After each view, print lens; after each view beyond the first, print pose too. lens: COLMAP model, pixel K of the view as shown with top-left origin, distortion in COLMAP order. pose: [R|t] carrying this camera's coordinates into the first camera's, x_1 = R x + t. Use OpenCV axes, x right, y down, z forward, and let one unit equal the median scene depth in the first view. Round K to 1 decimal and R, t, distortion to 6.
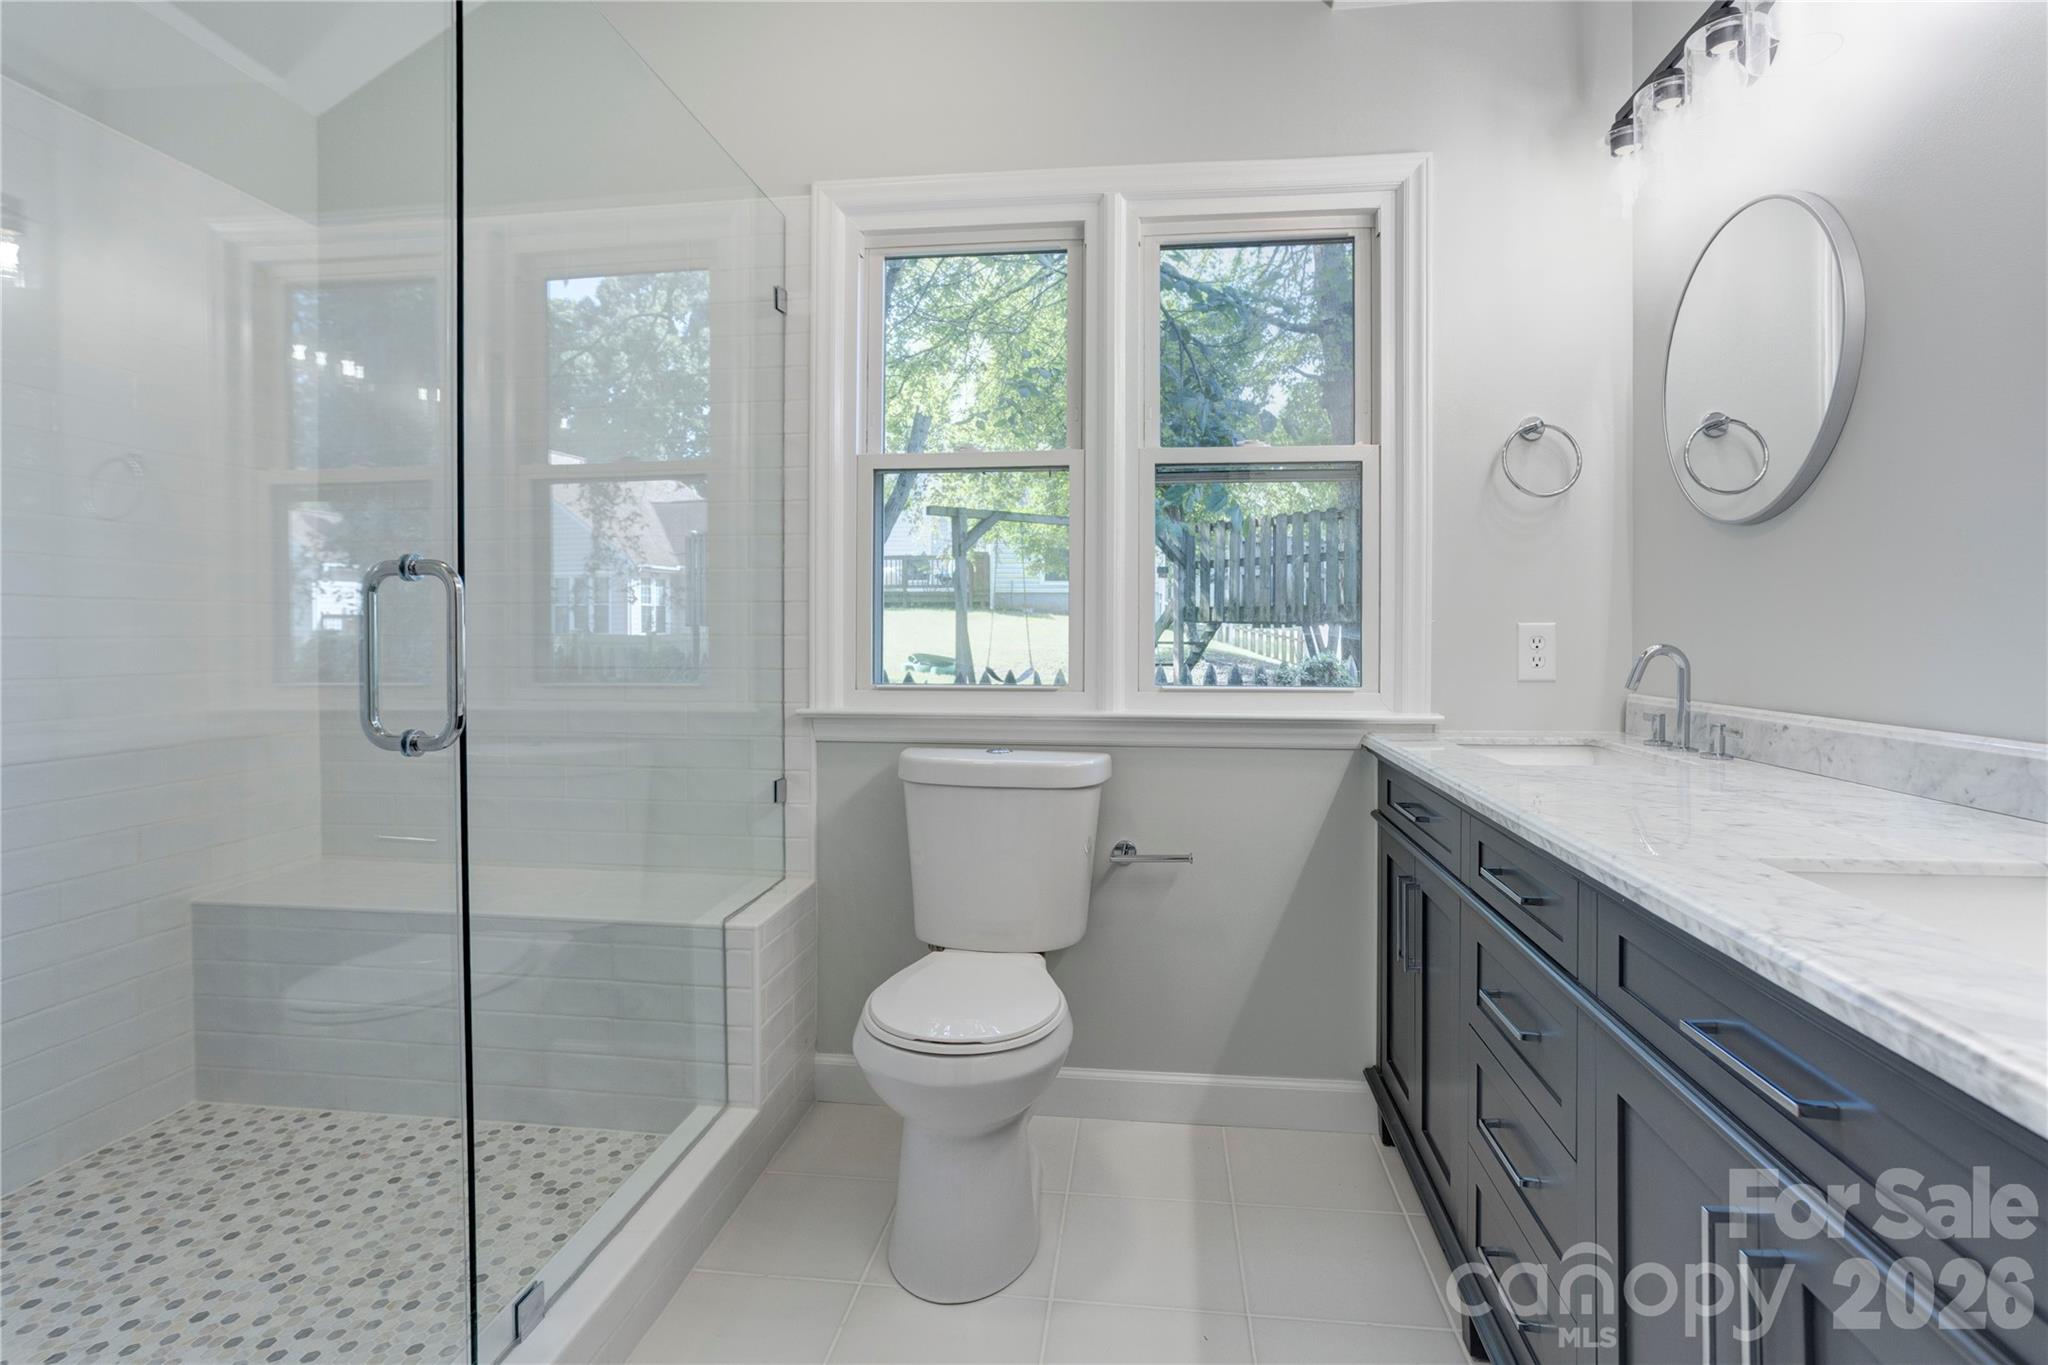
lens RADIAL K [[1032.1, 0, 1040.2], [0, 1032.1, 655.2], [0, 0, 1]] dist [-0.032134, 0.027641]
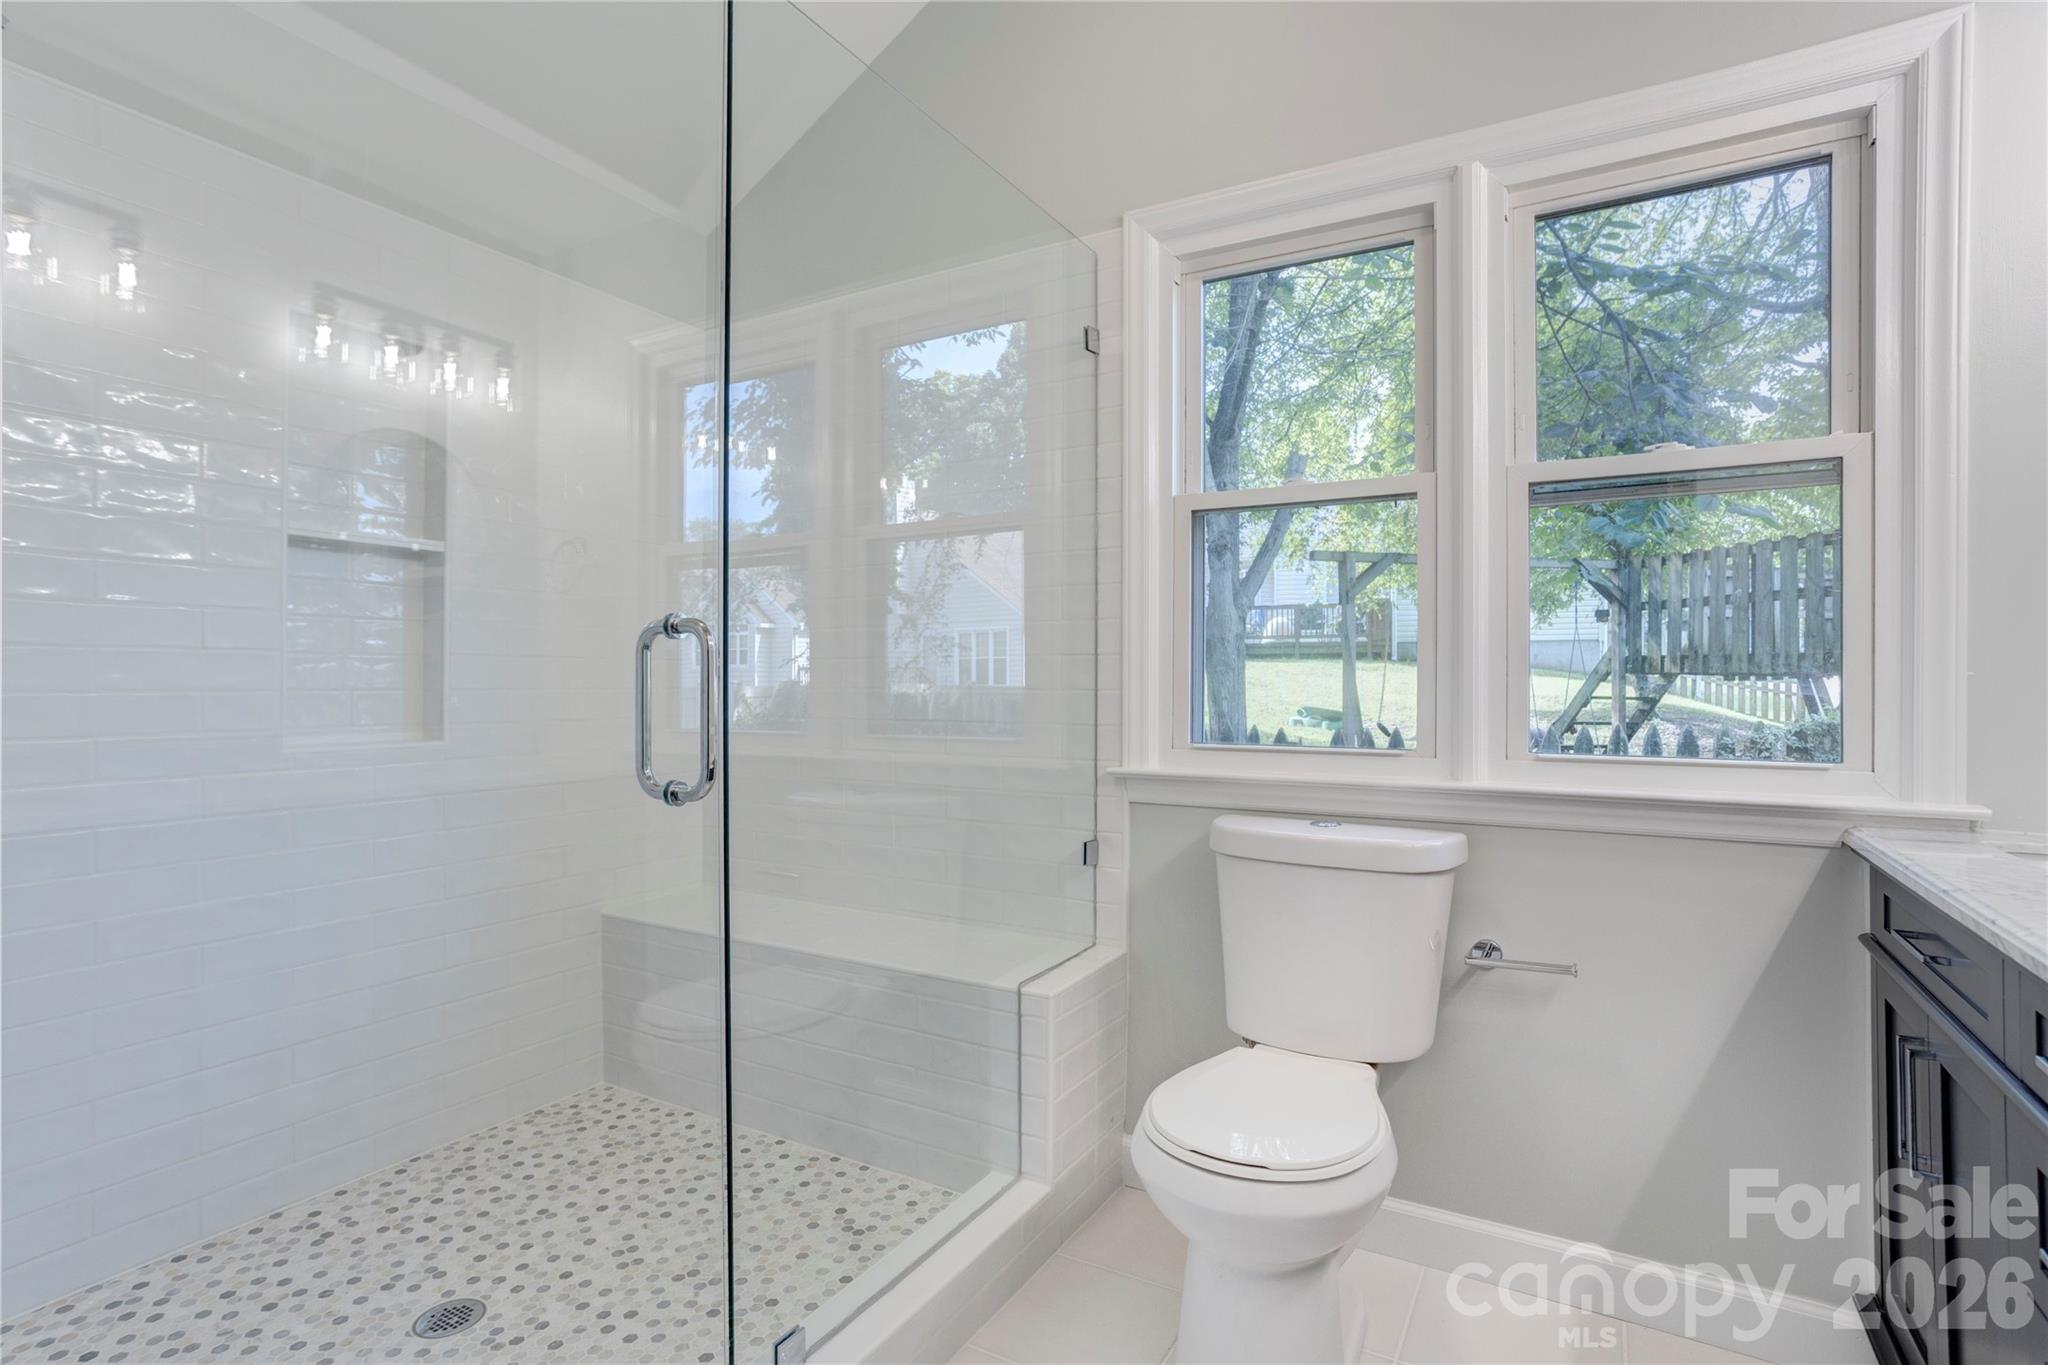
lens RADIAL K [[1026.9, 0, 1018.4], [0, 1026.9, 687.9], [0, 0, 1]] dist [-0.048143, 0.036231]
pose [[0.911450, 0.004142, -0.411389, 0.076845], [-0.011445, 0.999818, -0.015290, -0.005486], [0.411251, 0.018644, 0.911332, 0.104814]]
